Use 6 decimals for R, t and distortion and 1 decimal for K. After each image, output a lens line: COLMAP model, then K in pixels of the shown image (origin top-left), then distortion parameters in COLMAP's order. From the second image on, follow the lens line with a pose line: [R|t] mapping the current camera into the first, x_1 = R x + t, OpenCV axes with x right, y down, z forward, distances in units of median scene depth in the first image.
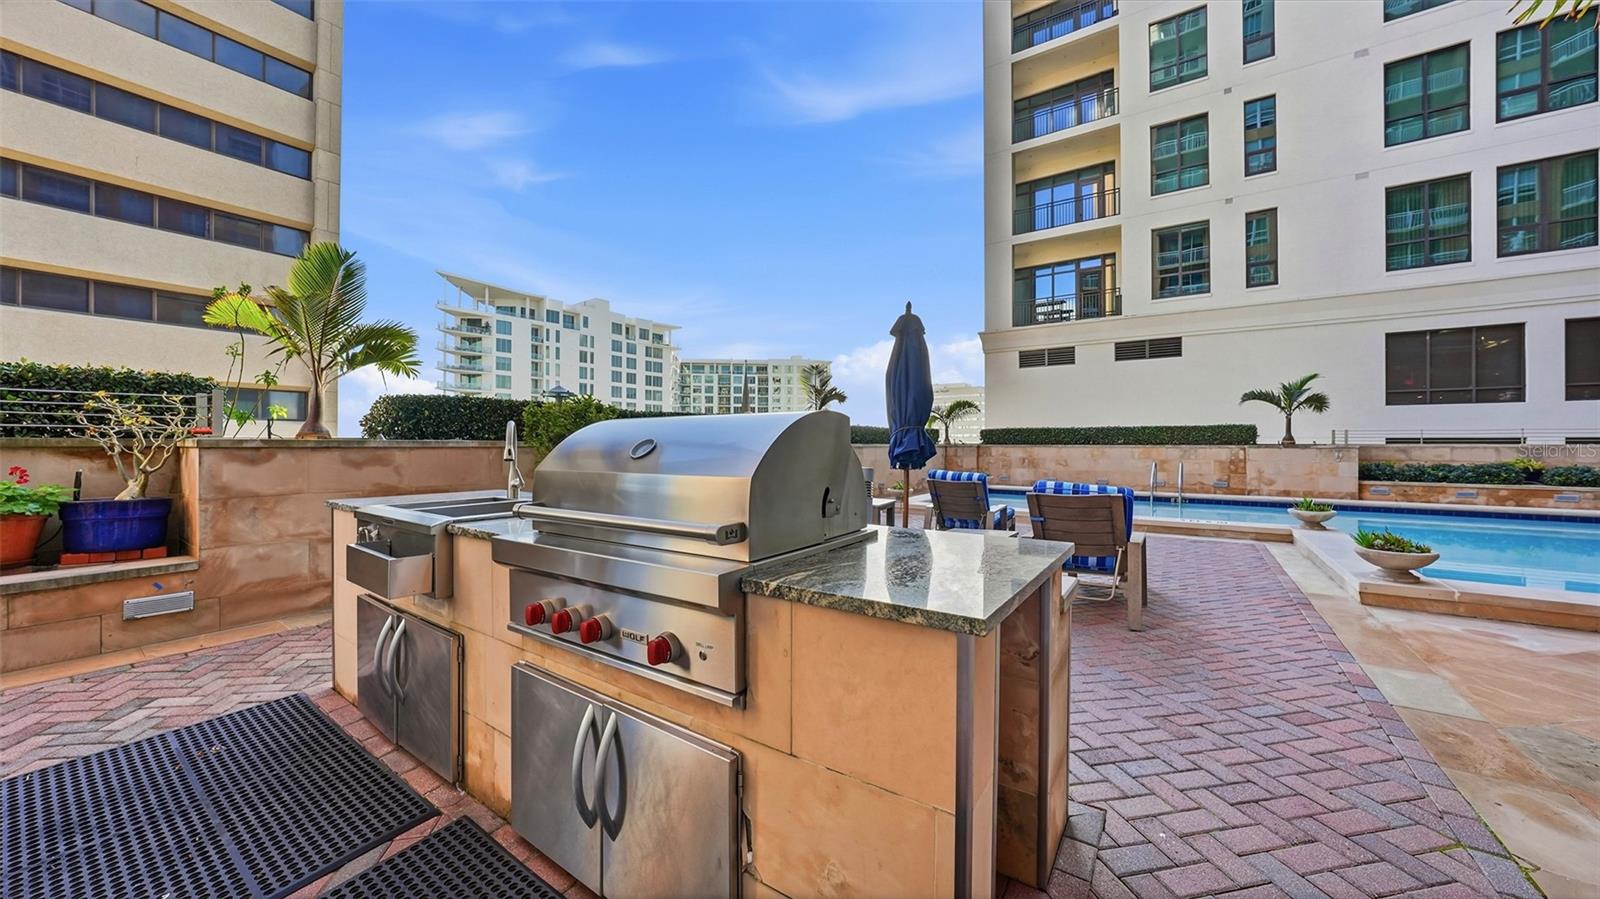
lens RADIAL K [[562.9, 0, 795.5], [0, 562.9, 443.3], [0, 0, 1]] dist [-0.026305, 0.006192]
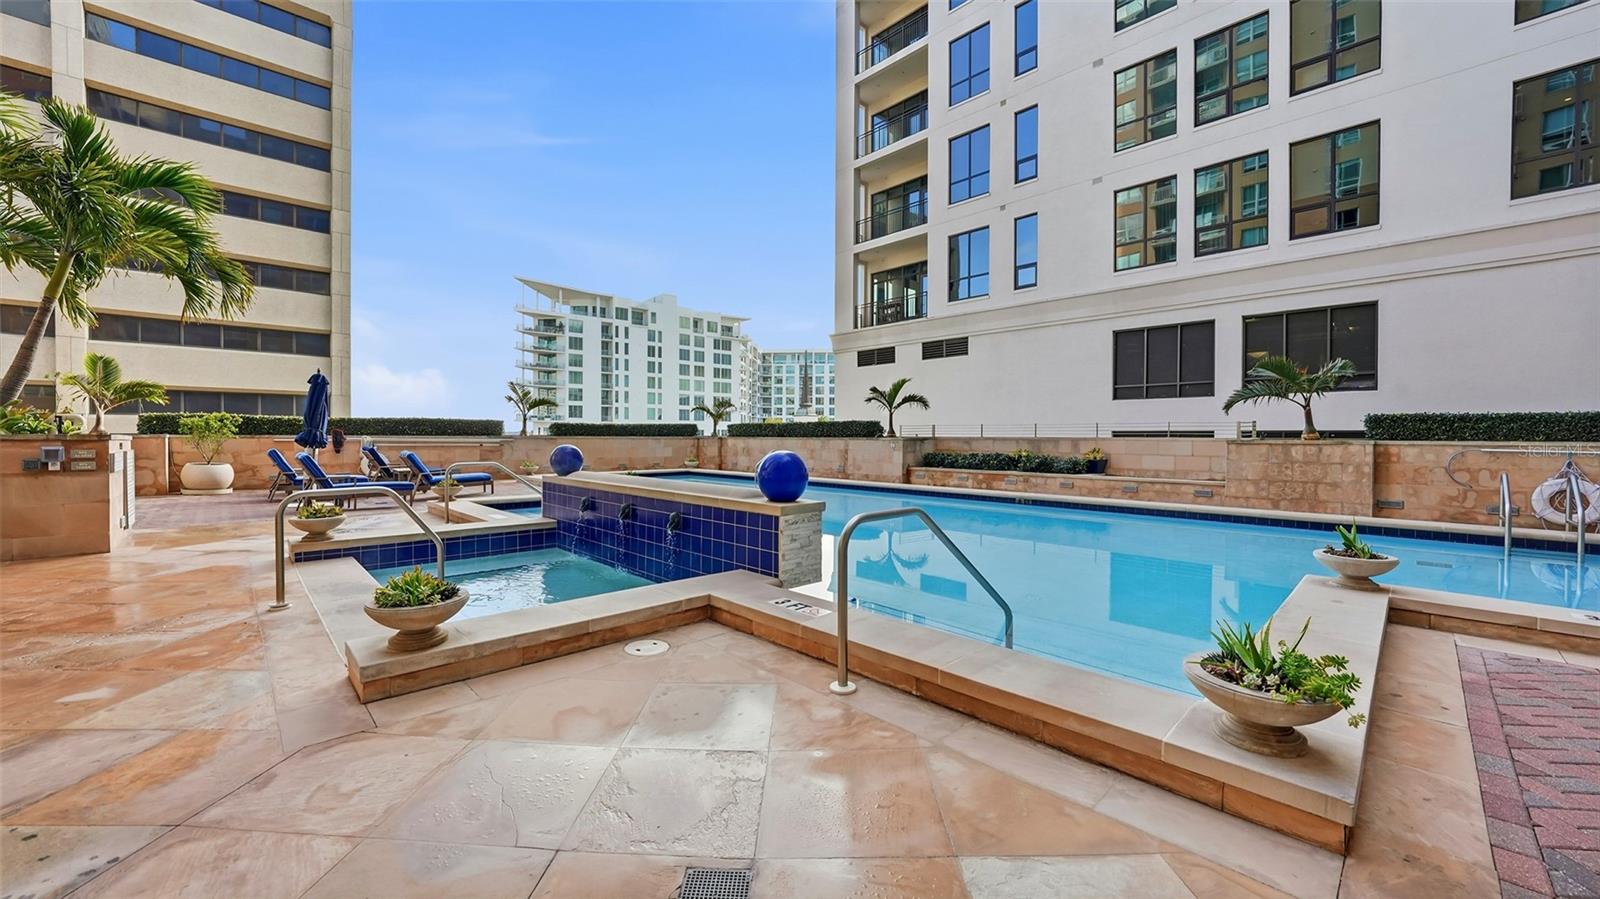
lens RADIAL K [[601.1, 0, 795.6], [0, 601.1, 443.9], [0, 0, 1]] dist [-0.022899, 0.006835]
pose [[0.980123, 0.003625, -0.198360, 0.562456], [-0.000674, 0.999888, 0.014944, -0.001434], [0.198392, -0.014513, 0.980015, -0.189706]]
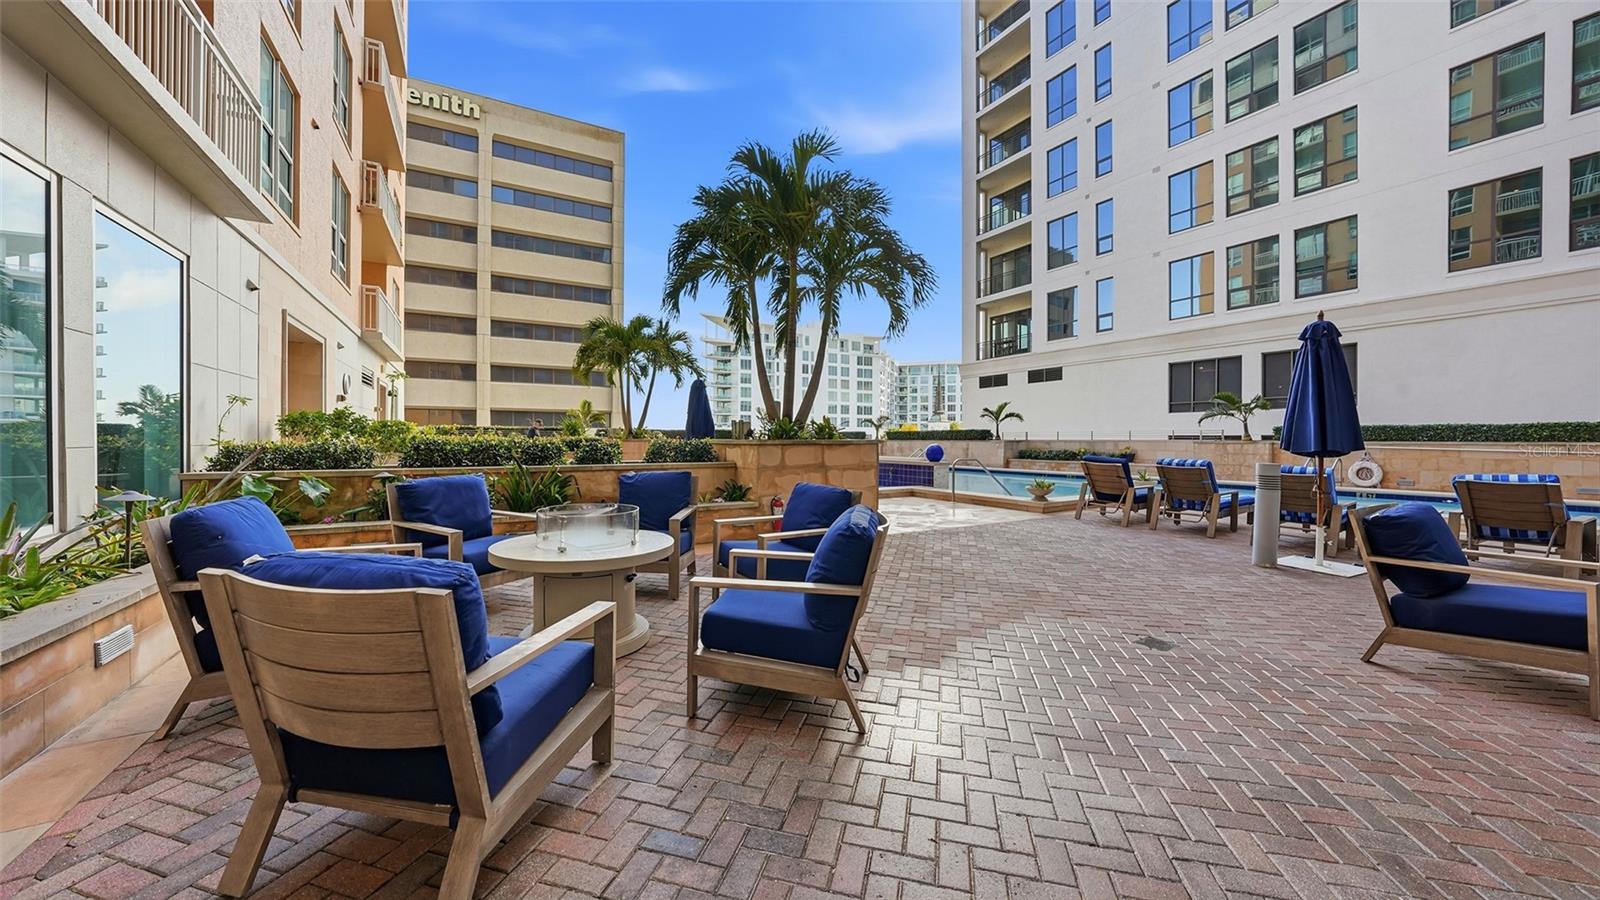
lens RADIAL K [[548.5, 0, 799.5], [0, 548.5, 443.1], [0, 0, 1]] dist [-0.032491, 0.007719]
pose [[0.908426, 0.002338, -0.418040, 0.625712], [0.000921, 0.999971, 0.007595, -0.001164], [0.418045, -0.007284, 0.908397, -0.558537]]
